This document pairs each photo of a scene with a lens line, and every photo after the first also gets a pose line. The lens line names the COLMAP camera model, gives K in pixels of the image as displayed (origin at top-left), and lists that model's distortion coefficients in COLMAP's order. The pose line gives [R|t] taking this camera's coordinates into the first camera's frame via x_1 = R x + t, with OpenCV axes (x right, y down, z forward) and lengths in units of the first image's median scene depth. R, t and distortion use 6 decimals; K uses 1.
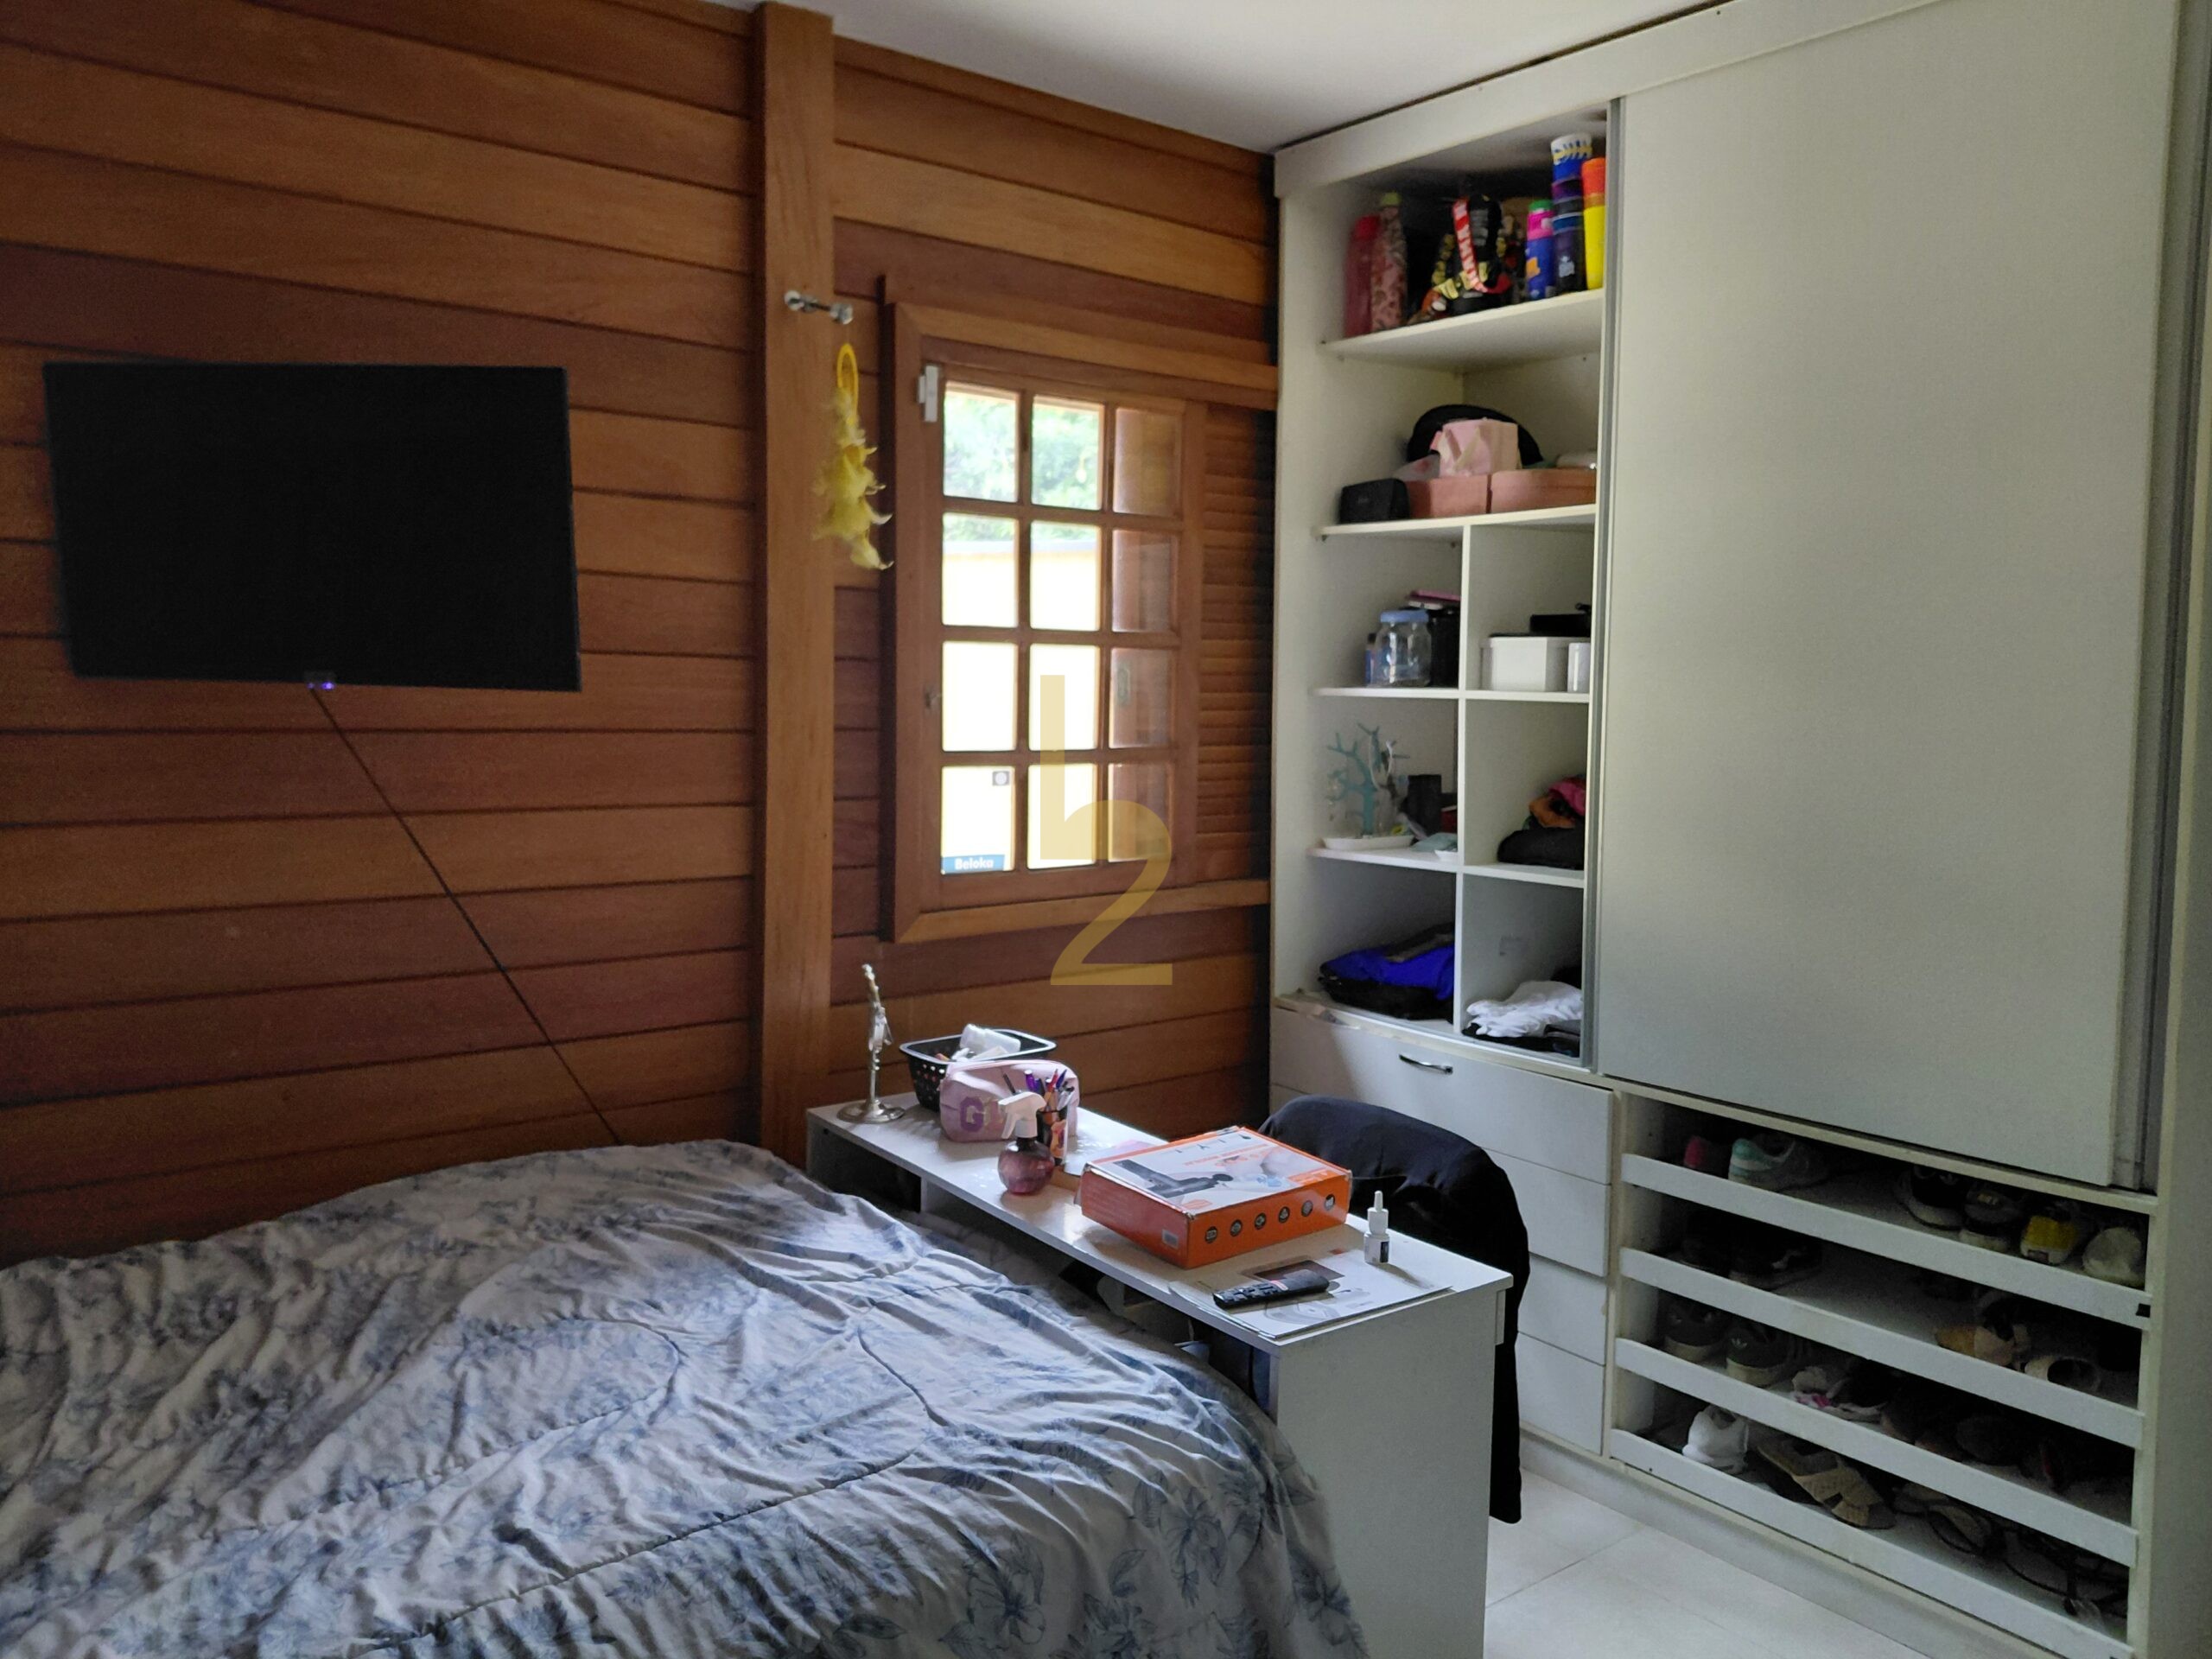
lens RADIAL K [[1635.9, 0, 1033.5], [0, 1635.9, 760.9], [0, 0, 1]] dist [-0.032968, 0.004282]
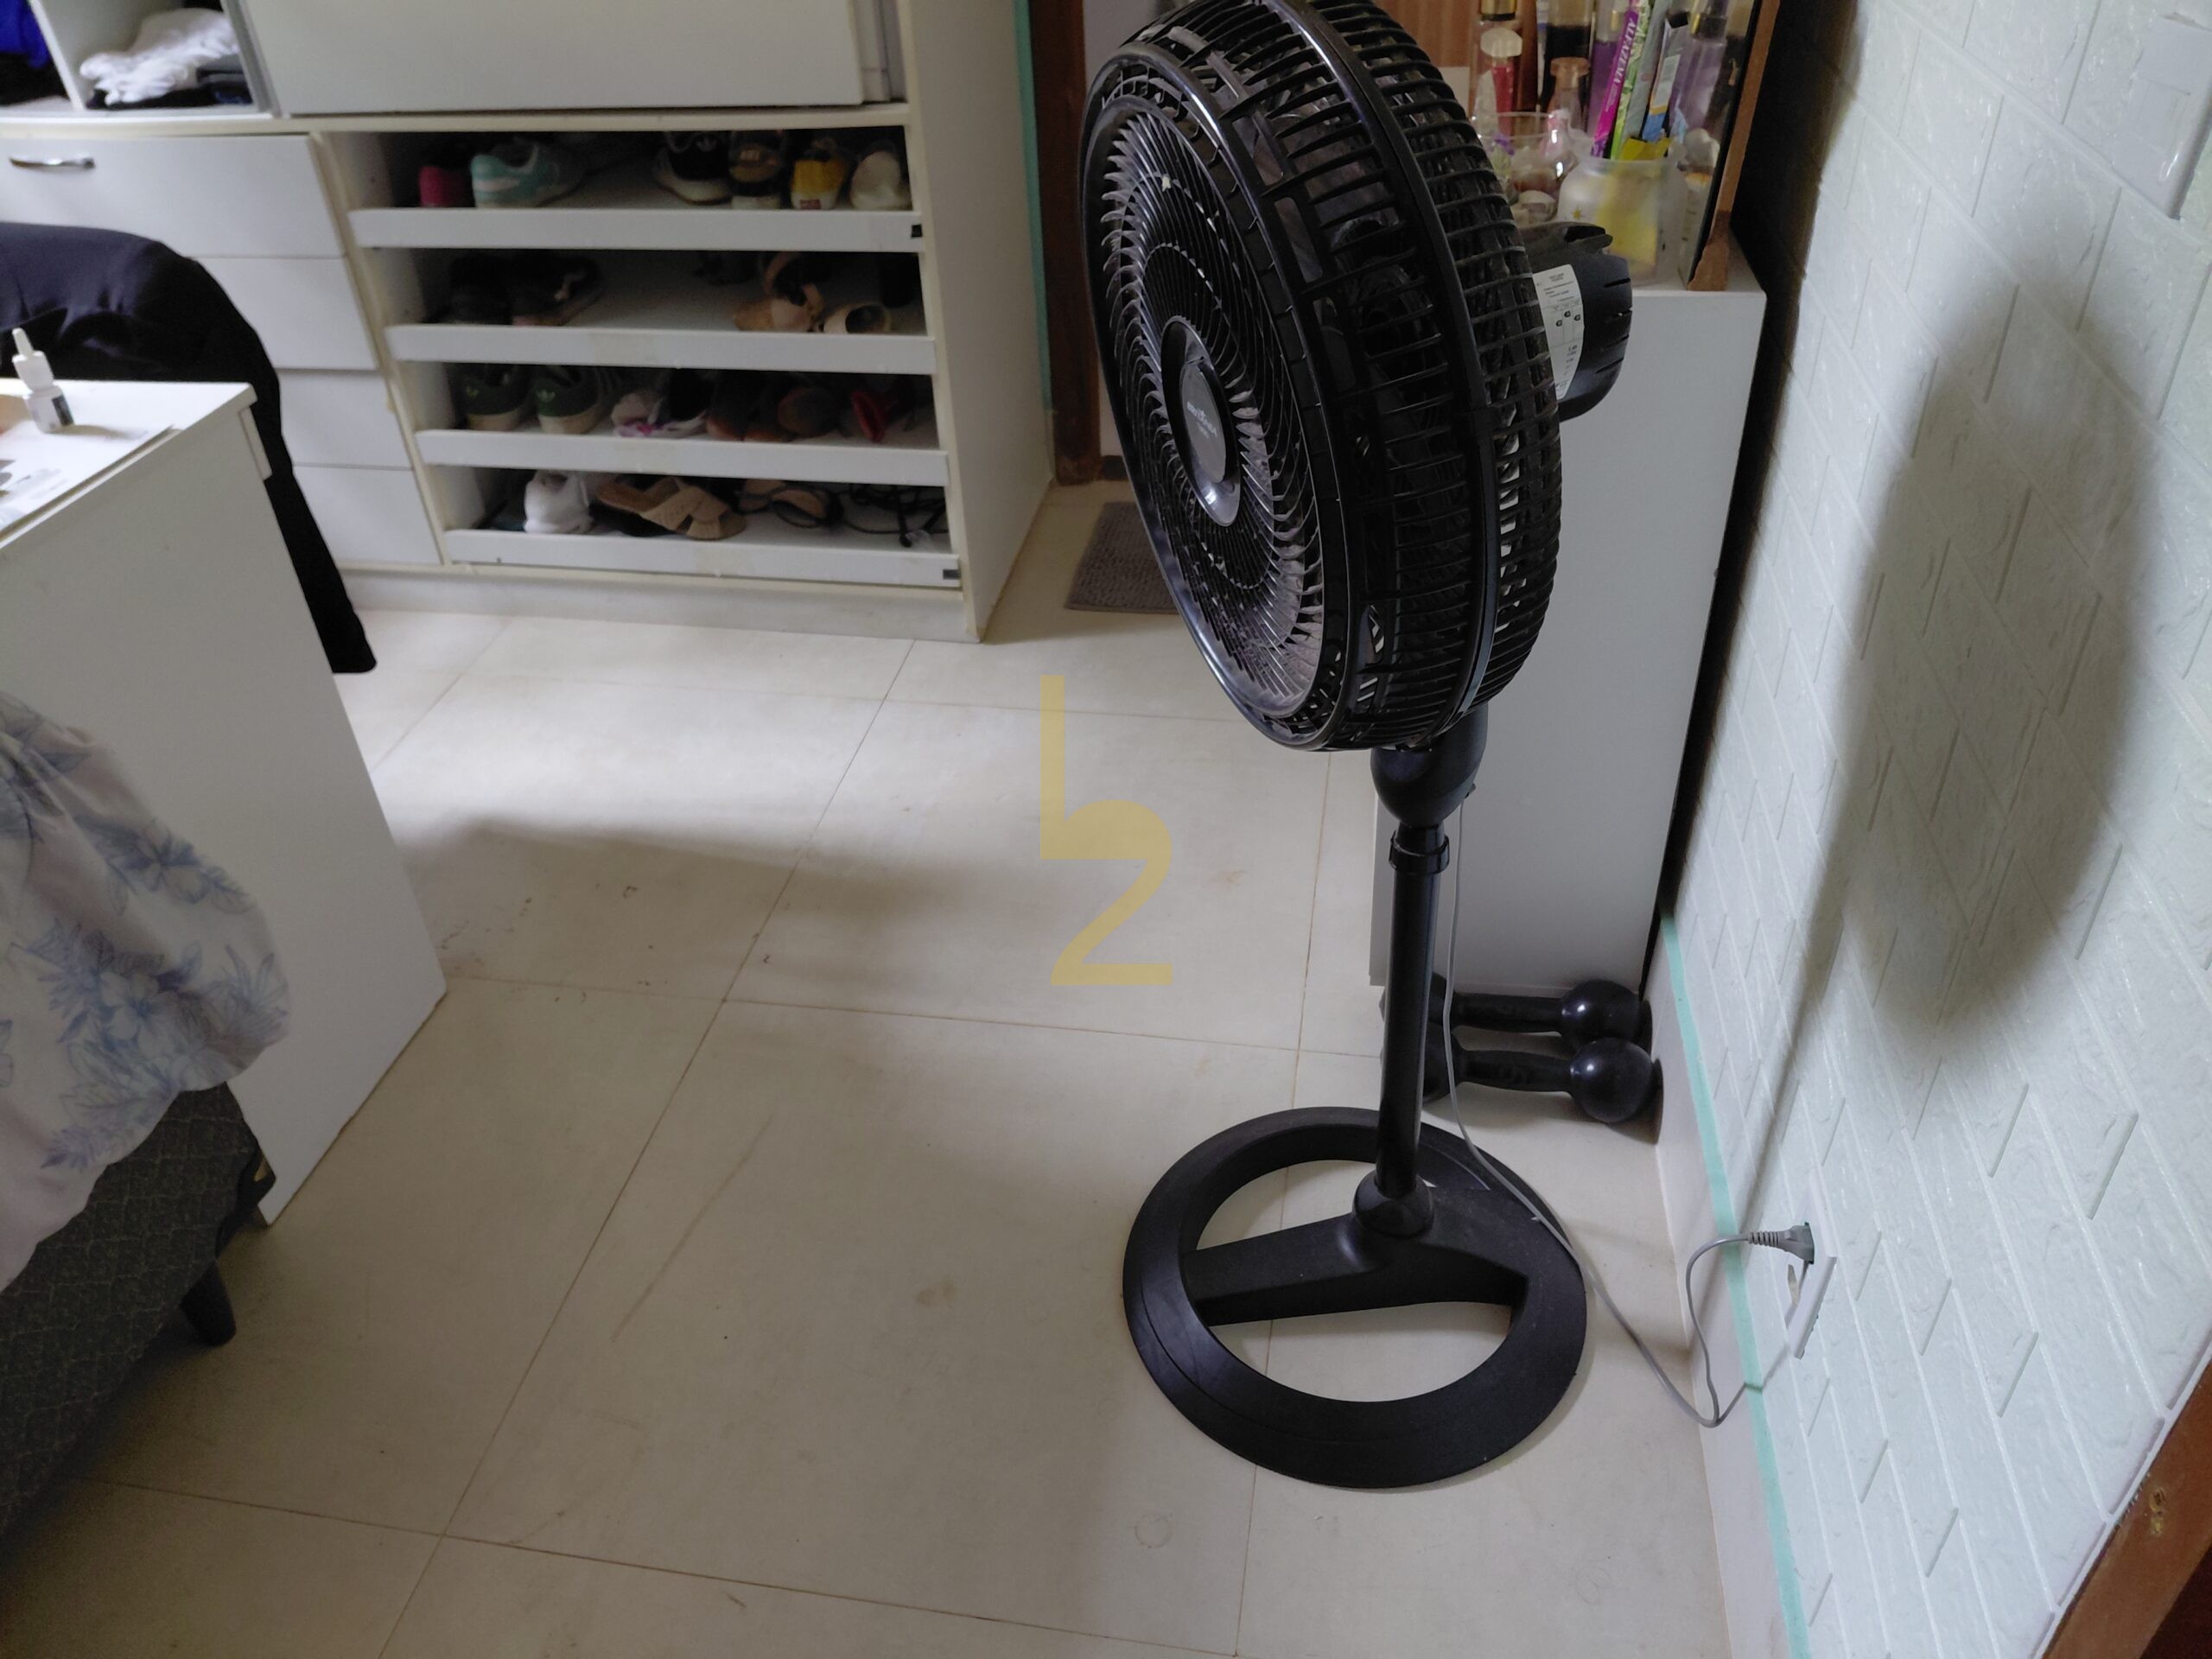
lens RADIAL K [[1679.5, 0, 1106.0], [0, 1679.5, 829.5], [0, 0, 1]] dist [0.098091, -0.142443]
pose [[0.714789, -0.446535, 0.538222, 0.050335], [0.086334, 0.820070, 0.565714, 0.059556], [-0.693991, -0.357900, 0.624728, 0.130264]]
